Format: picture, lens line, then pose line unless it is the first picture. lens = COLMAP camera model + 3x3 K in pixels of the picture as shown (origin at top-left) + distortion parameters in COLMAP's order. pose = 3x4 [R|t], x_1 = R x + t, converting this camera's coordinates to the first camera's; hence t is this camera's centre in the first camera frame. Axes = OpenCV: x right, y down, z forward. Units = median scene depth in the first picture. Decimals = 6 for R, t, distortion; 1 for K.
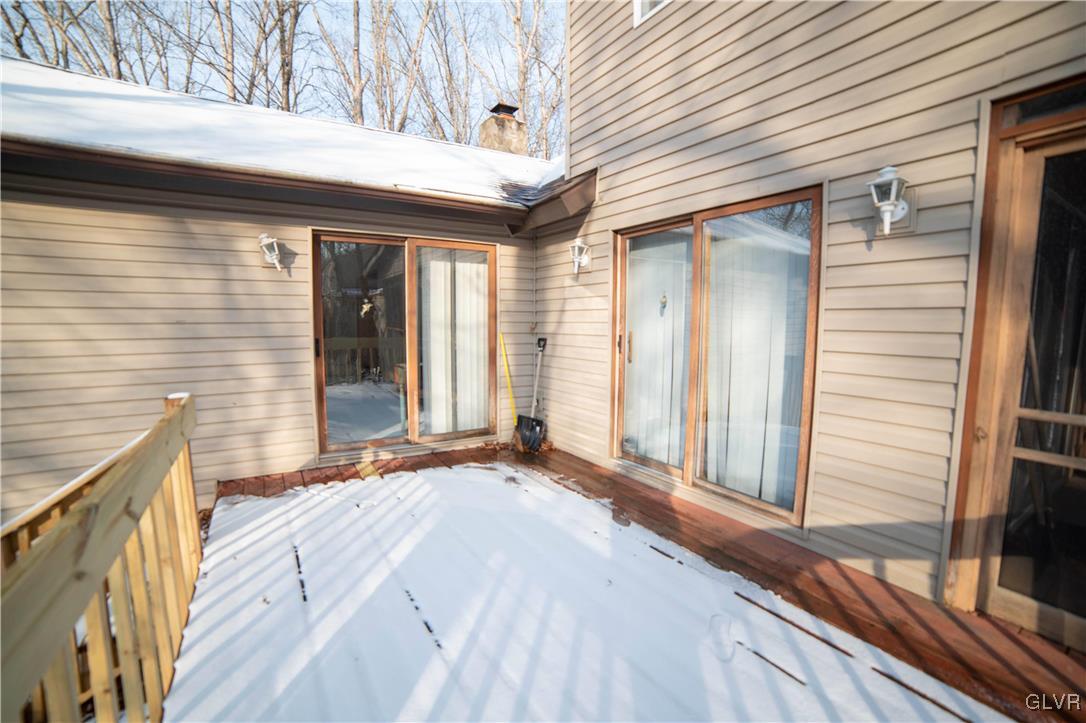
lens RADIAL K [[460.6, 0, 543.0], [0, 460.6, 361.5], [0, 0, 1]] dist [-0.092874, 0.031400]
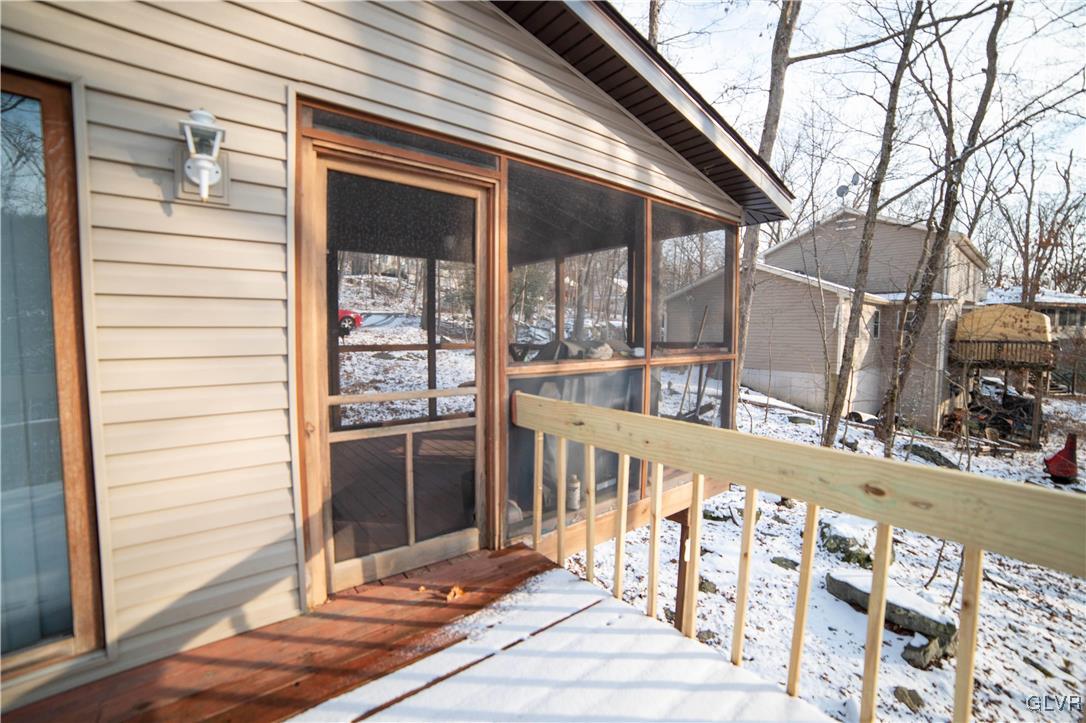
lens RADIAL K [[460.6, 0, 543.0], [0, 460.6, 361.5], [0, 0, 1]] dist [-0.092874, 0.031400]
pose [[-0.100688, -0.071098, 0.992374, -0.054543], [0.080627, 0.993580, 0.079365, -0.023244], [-0.991646, 0.088003, -0.094309, 0.531140]]
